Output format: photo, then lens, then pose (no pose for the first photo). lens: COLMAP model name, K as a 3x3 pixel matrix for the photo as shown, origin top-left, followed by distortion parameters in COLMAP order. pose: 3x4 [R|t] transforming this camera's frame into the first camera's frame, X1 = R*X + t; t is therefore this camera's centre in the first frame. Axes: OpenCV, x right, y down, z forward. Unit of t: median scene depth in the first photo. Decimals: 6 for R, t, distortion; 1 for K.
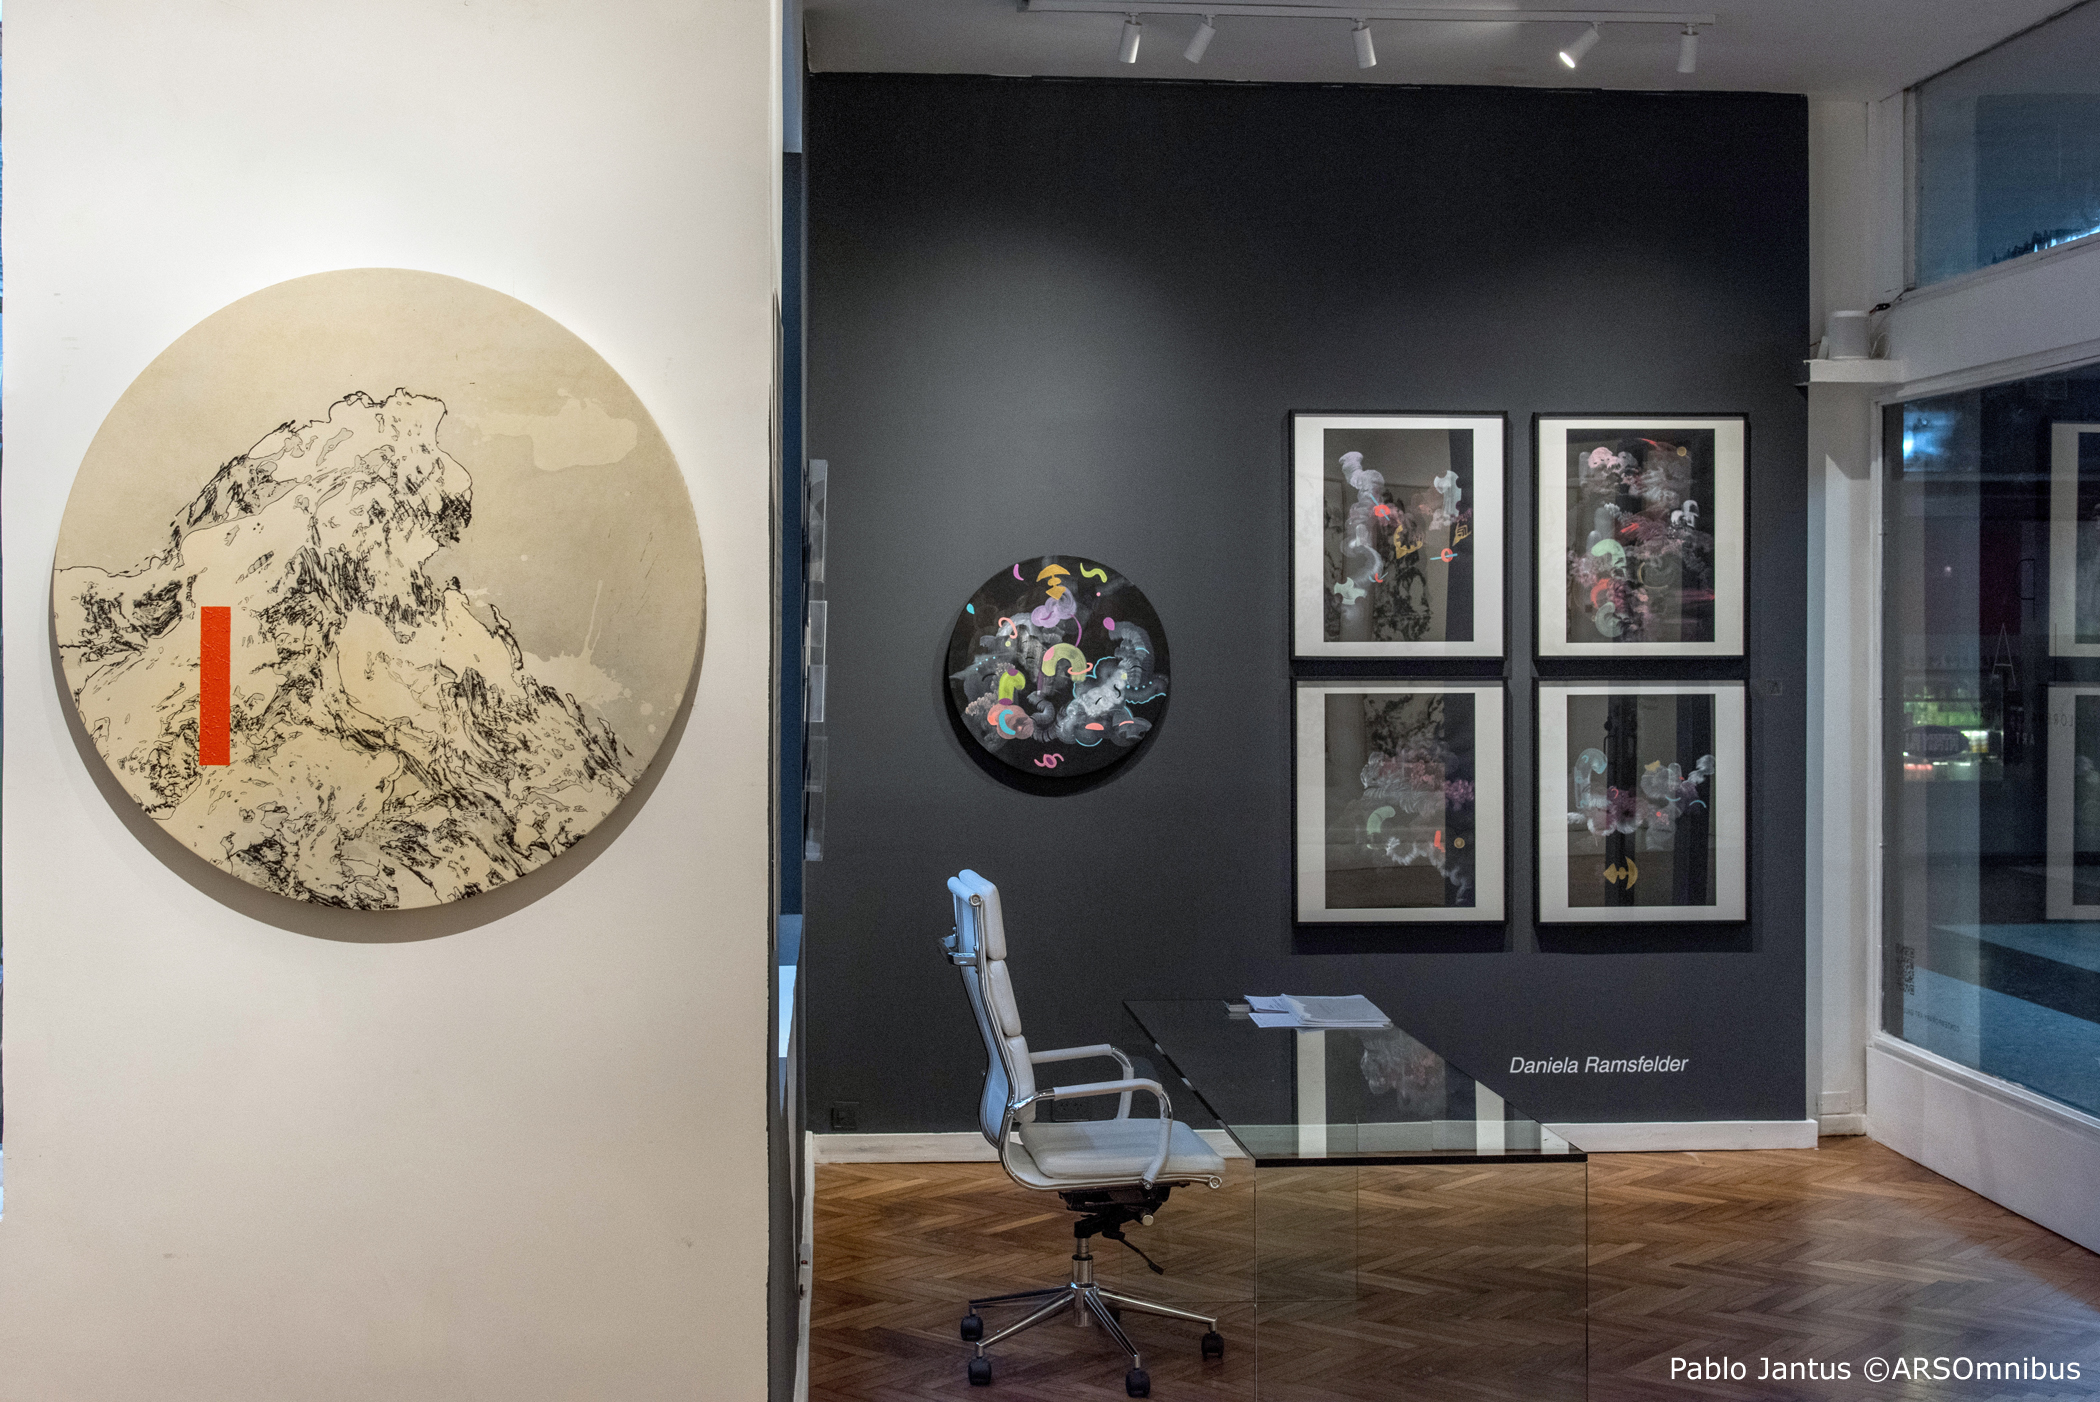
lens RADIAL K [[2677.1, 0, 974.1], [0, 2677.1, 635.4], [0, 0, 1]] dist [-0.010660, 0.000000]
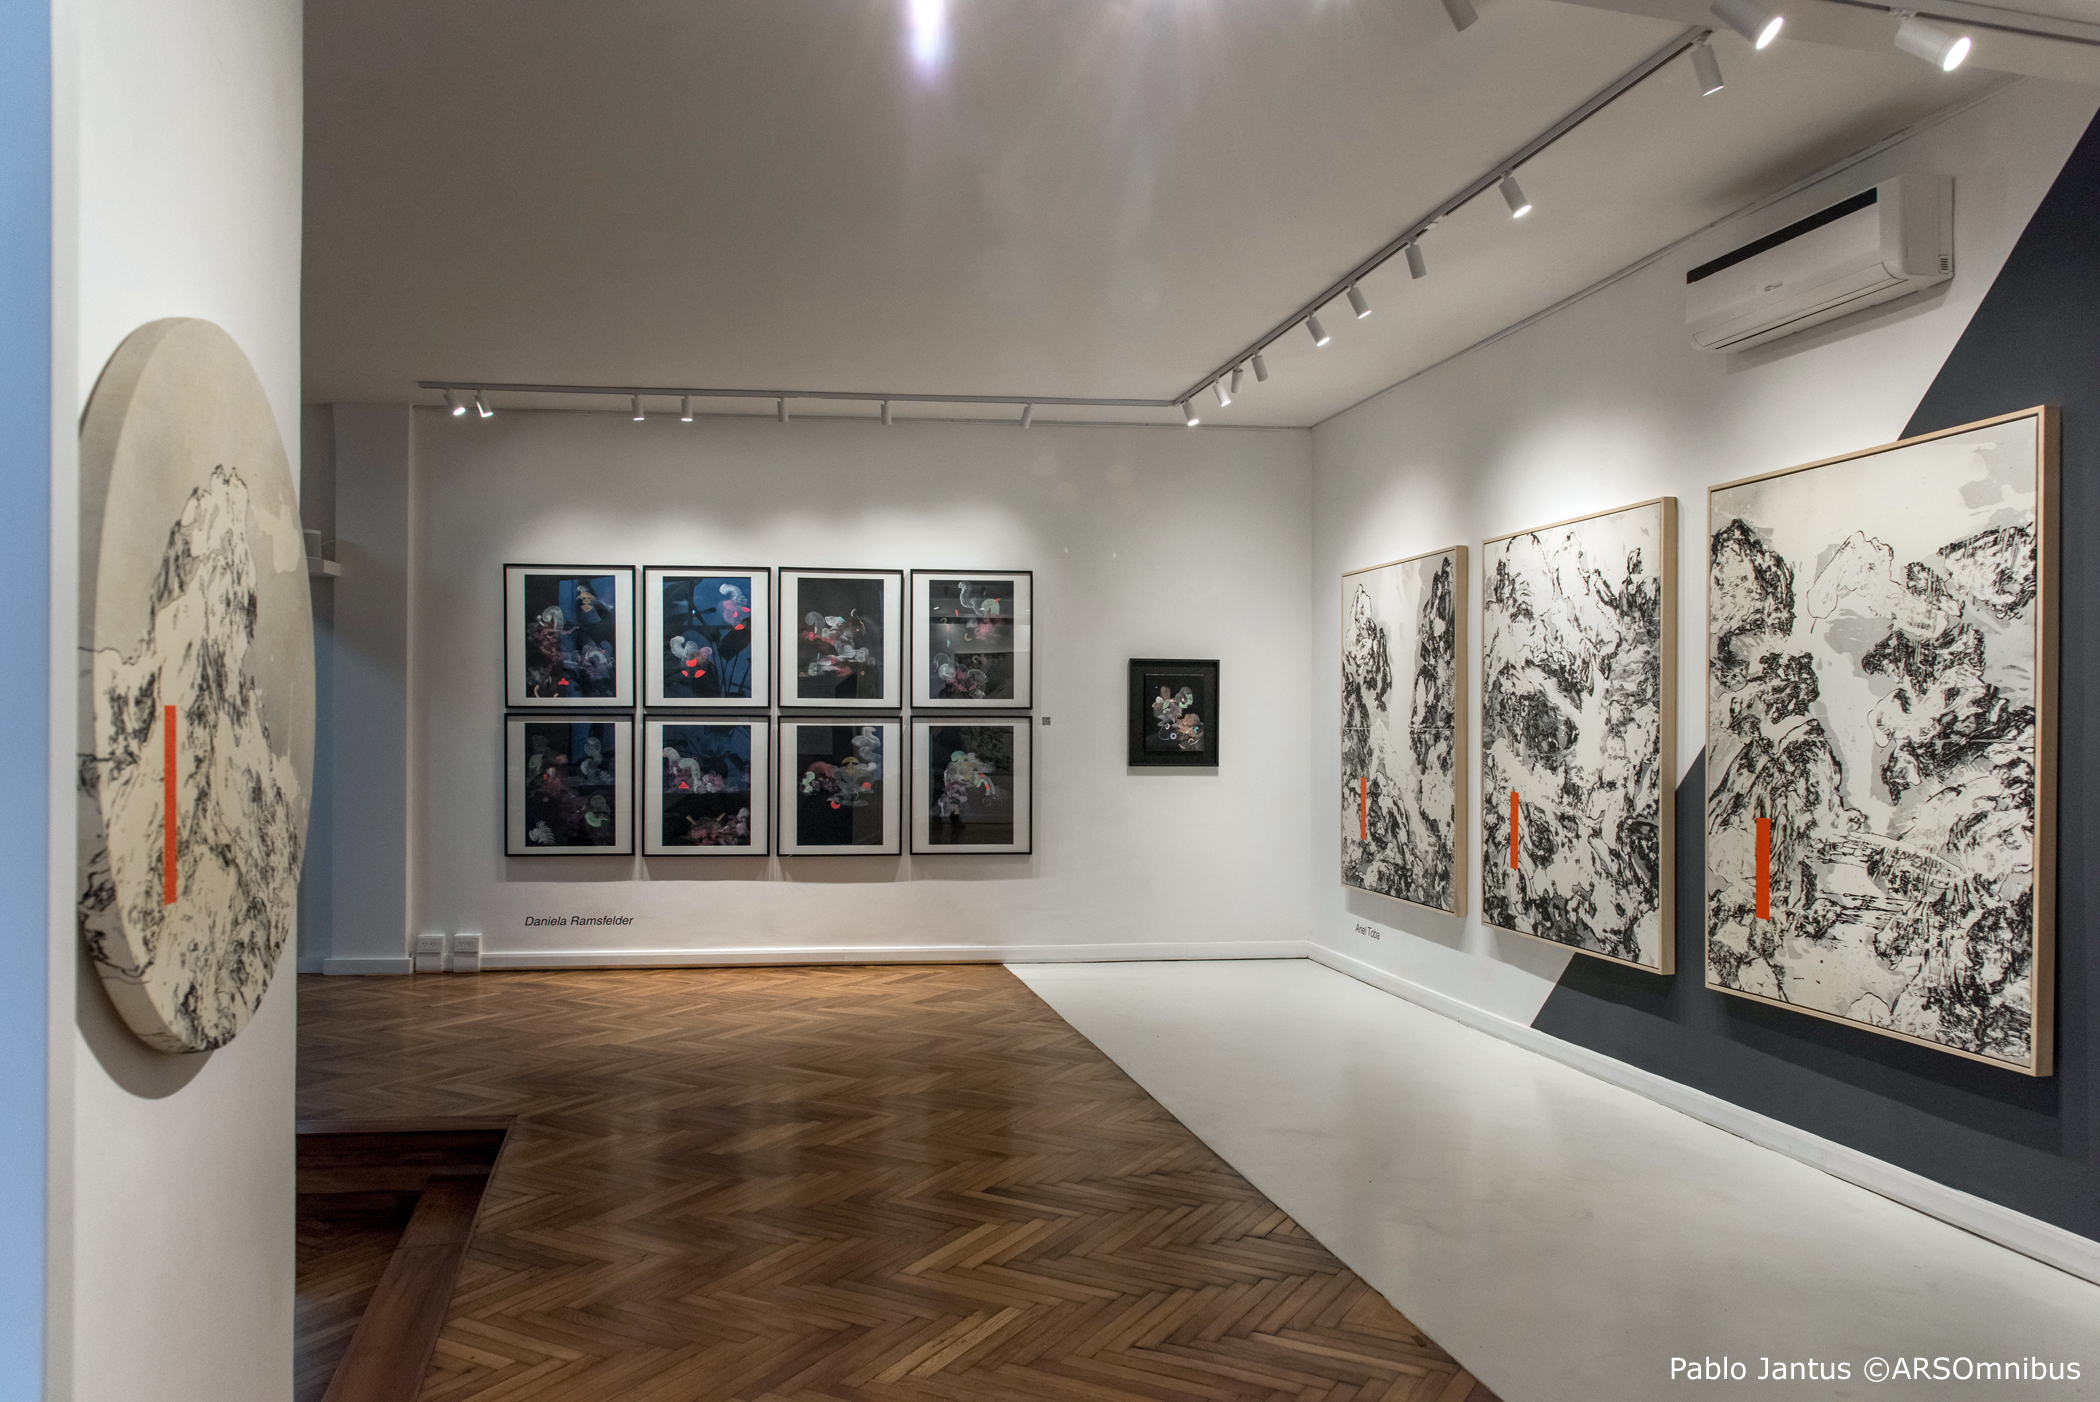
lens RADIAL K [[1471.9, 0, 1073.7], [0, 1471.9, 716.3], [0, 0, 1]] dist [0.057670, -0.047757]
pose [[-0.202285, 0.001159, 0.979326, -0.772013], [-0.000776, 0.999999, -0.001344, -0.007094], [-0.979326, -0.001032, -0.202284, 0.819053]]
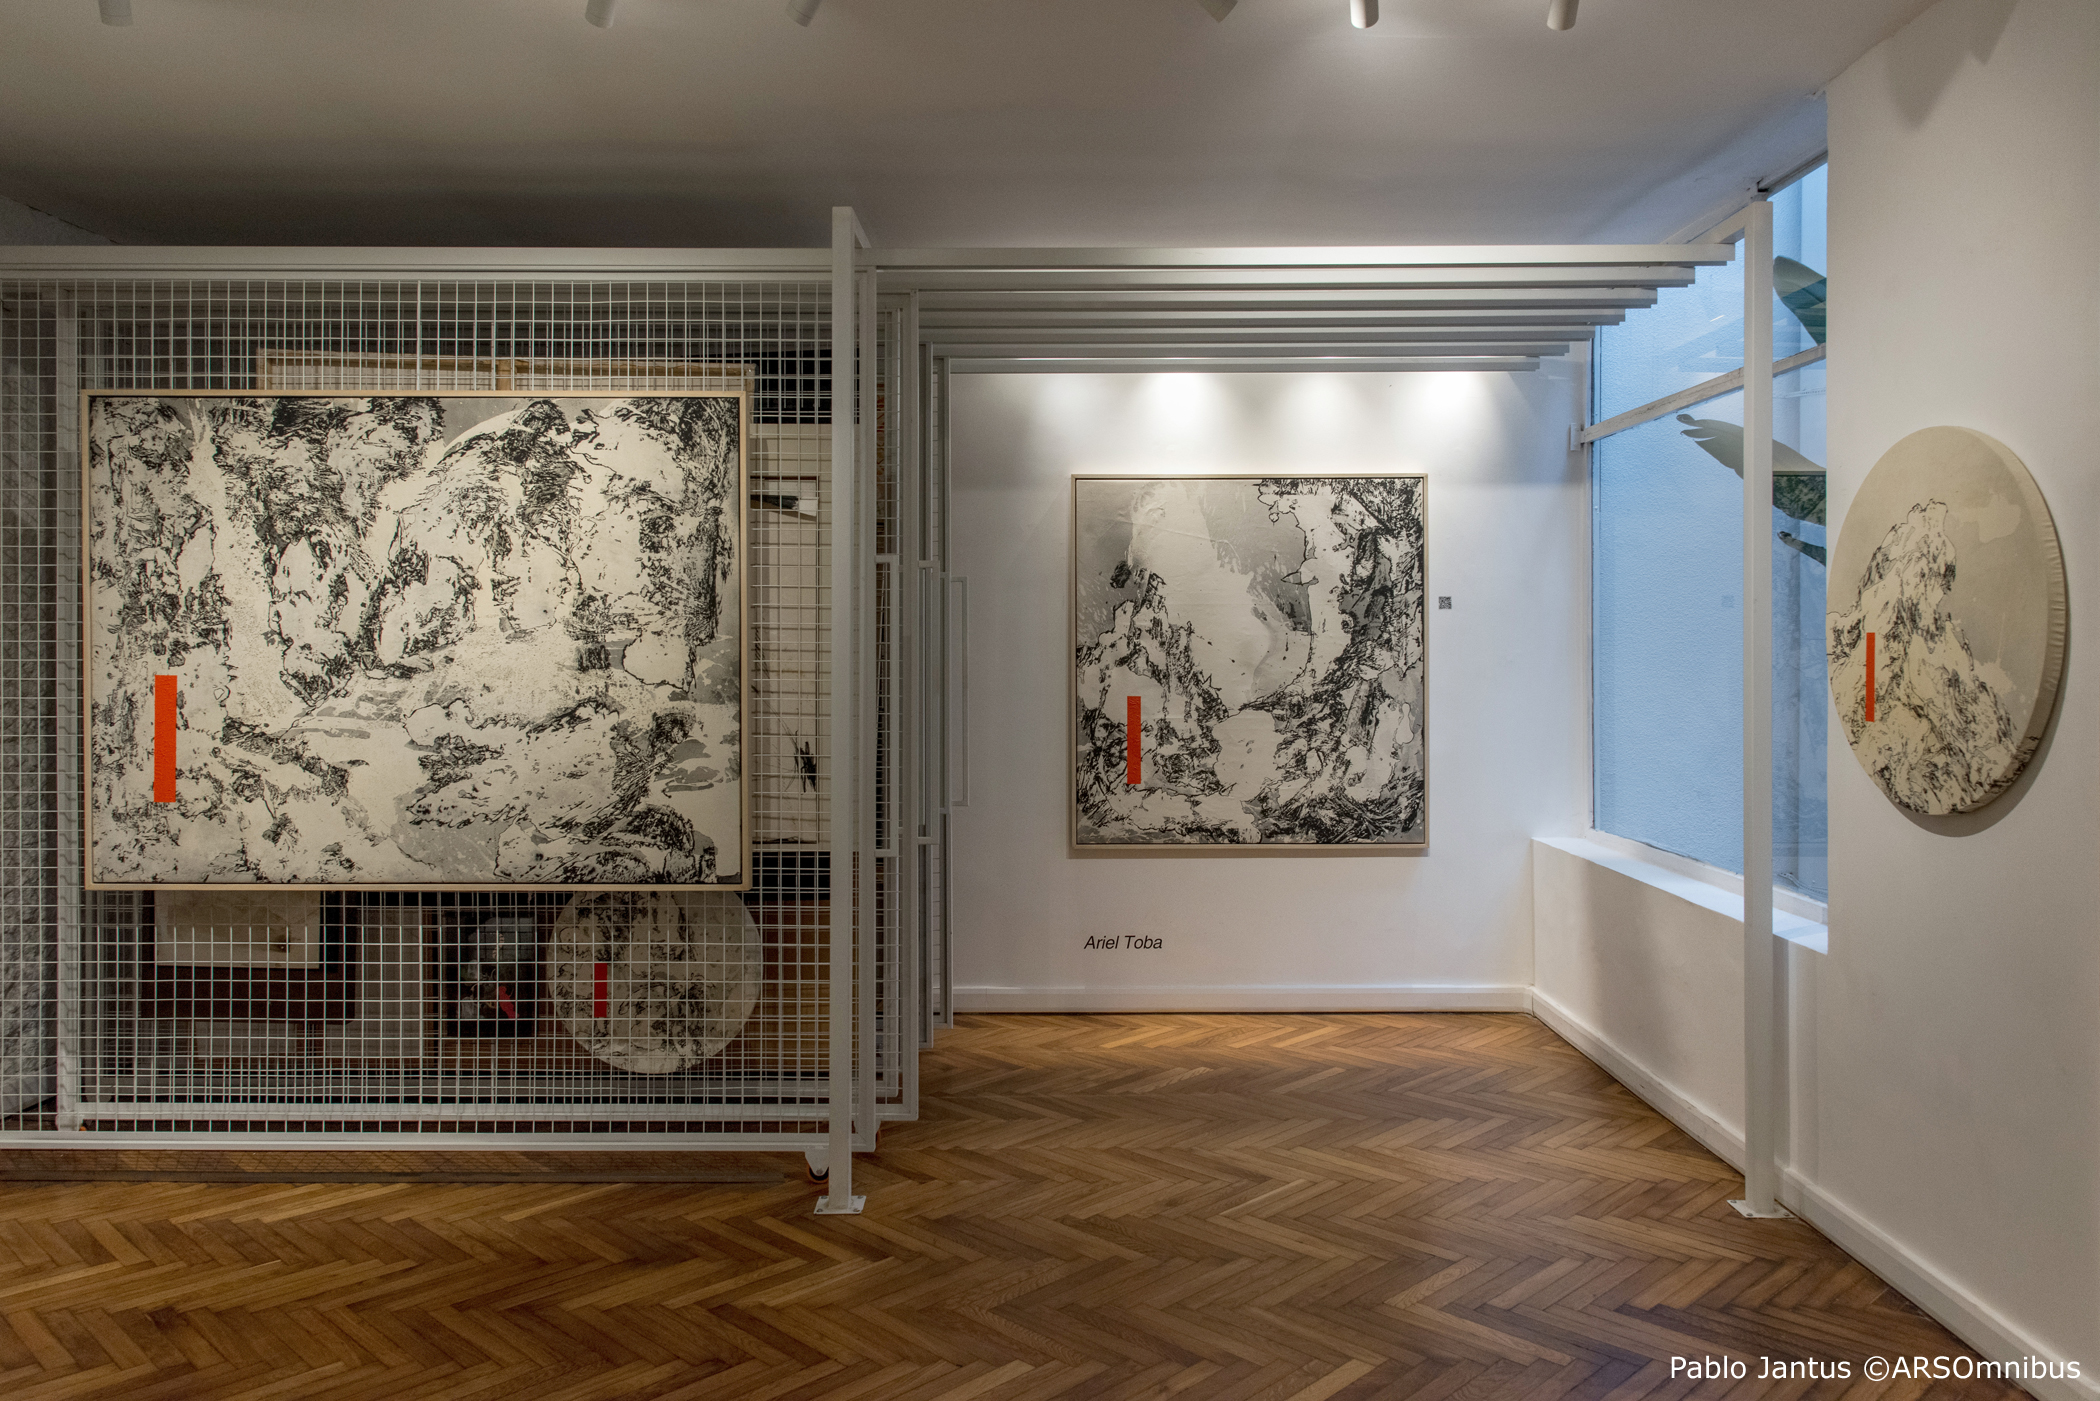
lens RADIAL K [[1523.9, 0, 1034.5], [0, 1523.9, 645.4], [0, 0, 1]] dist [0.024804, -0.013610]
pose [[-0.072316, -0.000621, -0.997382, 0.769717], [-0.001299, 0.999999, -0.000529, -0.000930], [0.997381, 0.001257, -0.072316, 0.514527]]
